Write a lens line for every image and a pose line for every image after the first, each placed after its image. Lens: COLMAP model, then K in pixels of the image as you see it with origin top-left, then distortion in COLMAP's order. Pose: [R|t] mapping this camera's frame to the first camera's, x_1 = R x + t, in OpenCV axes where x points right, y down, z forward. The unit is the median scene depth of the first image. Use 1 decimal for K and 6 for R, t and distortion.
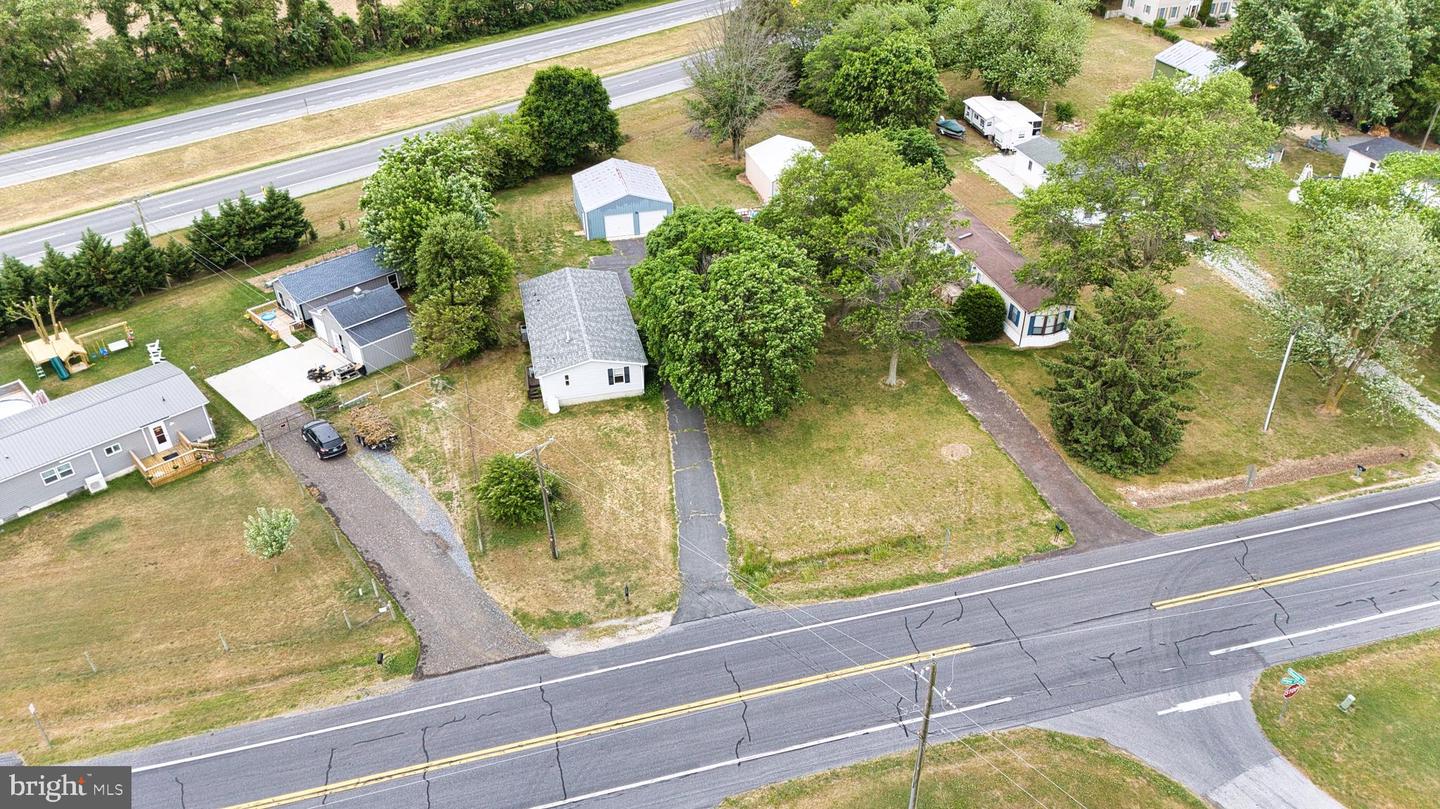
lens RADIAL K [[1092.5, 0, 720.0], [0, 1092.5, 404.5], [0, 0, 1]] dist [0.063881, -0.097864]
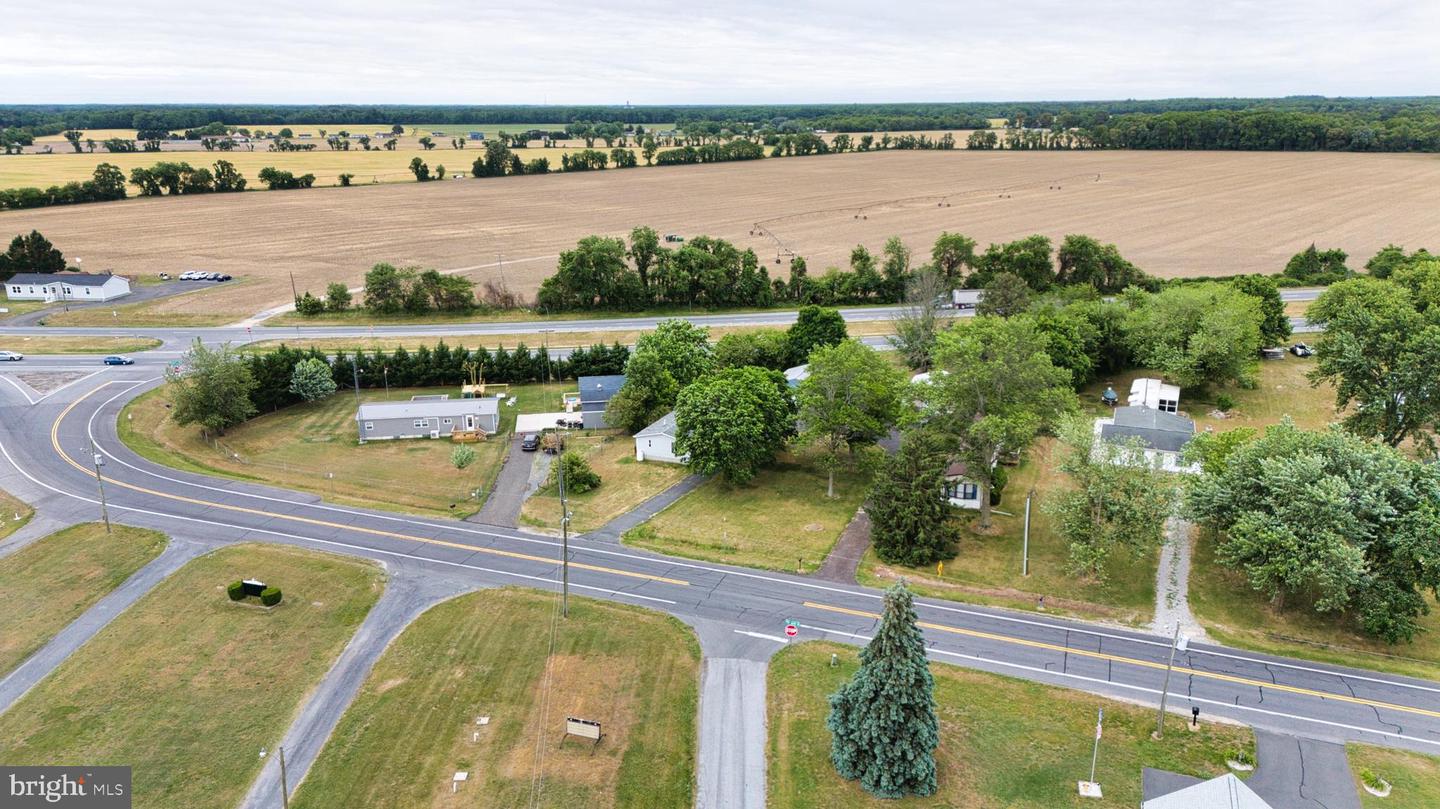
lens RADIAL K [[1021.5, 0, 731.0], [0, 1021.5, 399.9], [0, 0, 1]] dist [0.075891, -0.077360]
pose [[0.818505, 0.174006, -0.547514, 0.838658], [-0.319049, 0.930231, -0.181324, 0.165343], [0.477763, 0.323098, 0.816915, -0.293197]]
